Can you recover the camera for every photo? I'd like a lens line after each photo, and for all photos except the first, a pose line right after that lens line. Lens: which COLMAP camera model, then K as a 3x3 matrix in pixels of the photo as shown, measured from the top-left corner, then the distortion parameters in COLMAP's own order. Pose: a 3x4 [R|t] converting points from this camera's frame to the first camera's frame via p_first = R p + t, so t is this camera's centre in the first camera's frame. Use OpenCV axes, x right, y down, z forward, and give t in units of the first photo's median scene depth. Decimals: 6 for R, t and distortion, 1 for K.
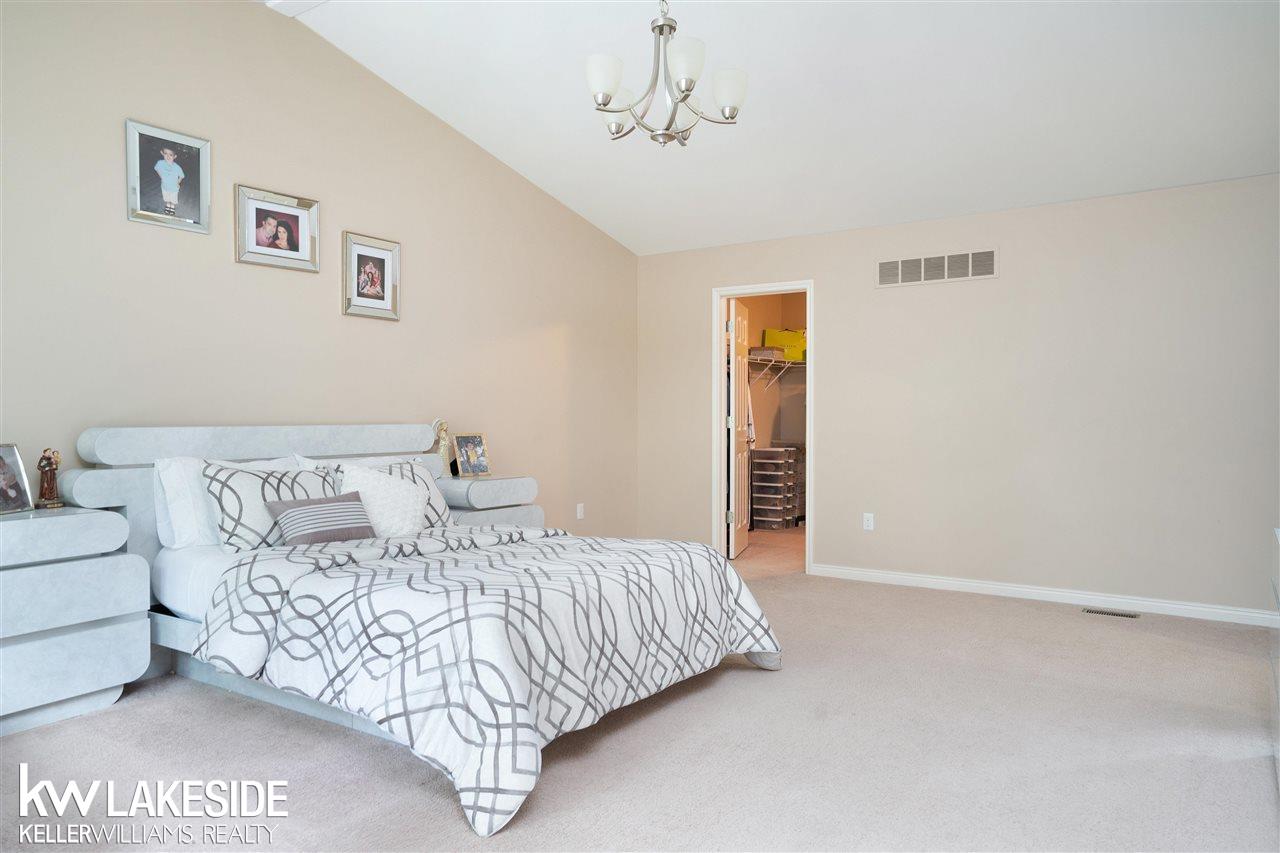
lens RADIAL K [[876.6, 0, 640.0], [0, 876.6, 426.5], [0, 0, 1]] dist [0.043152, 0.001745]
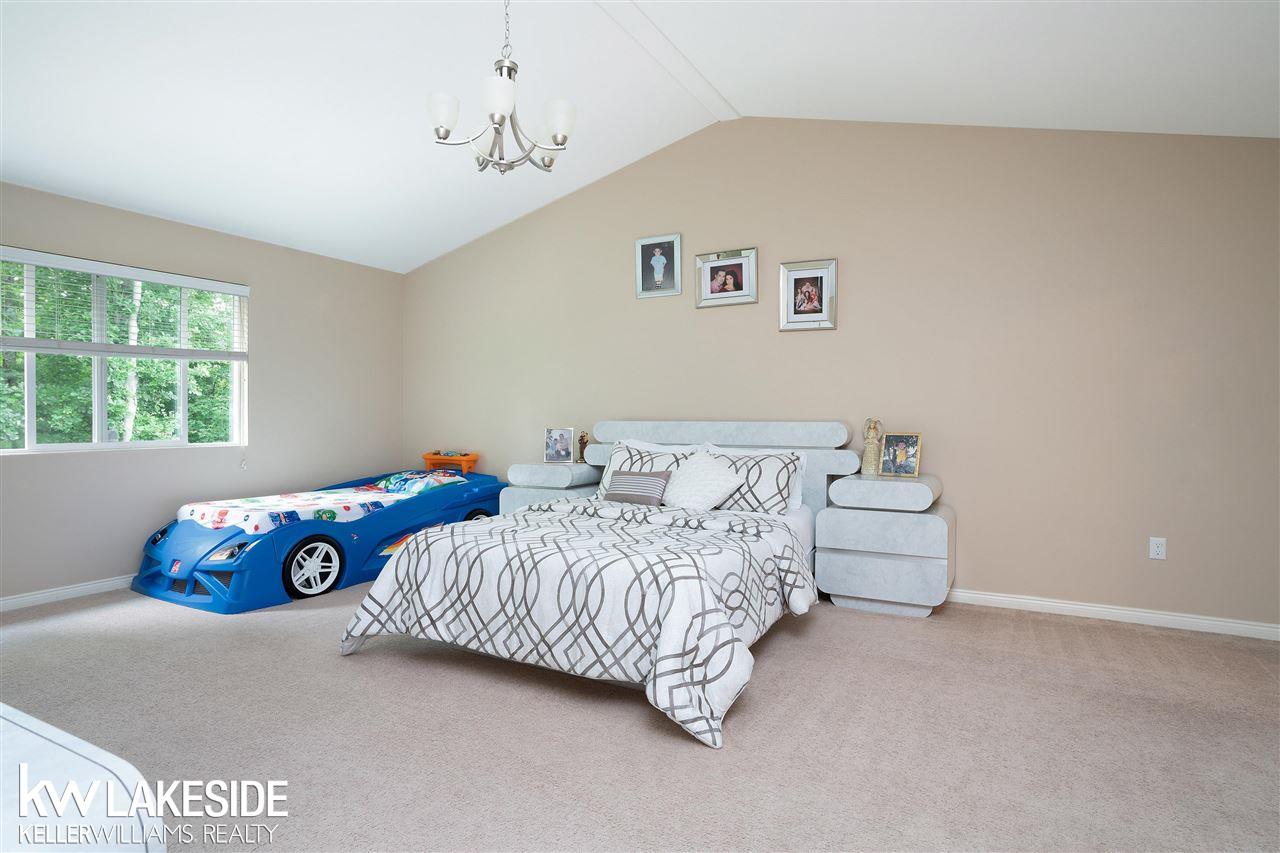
lens RADIAL K [[705.4, 0, 640.0], [0, 705.4, 426.5], [0, 0, 1]] dist [-0.036661, 0.032401]
pose [[0.104759, 0.020252, -0.994291, 0.658919], [-0.011728, 0.999748, 0.019128, -0.012410], [0.994428, 0.009657, 0.104970, 0.751692]]
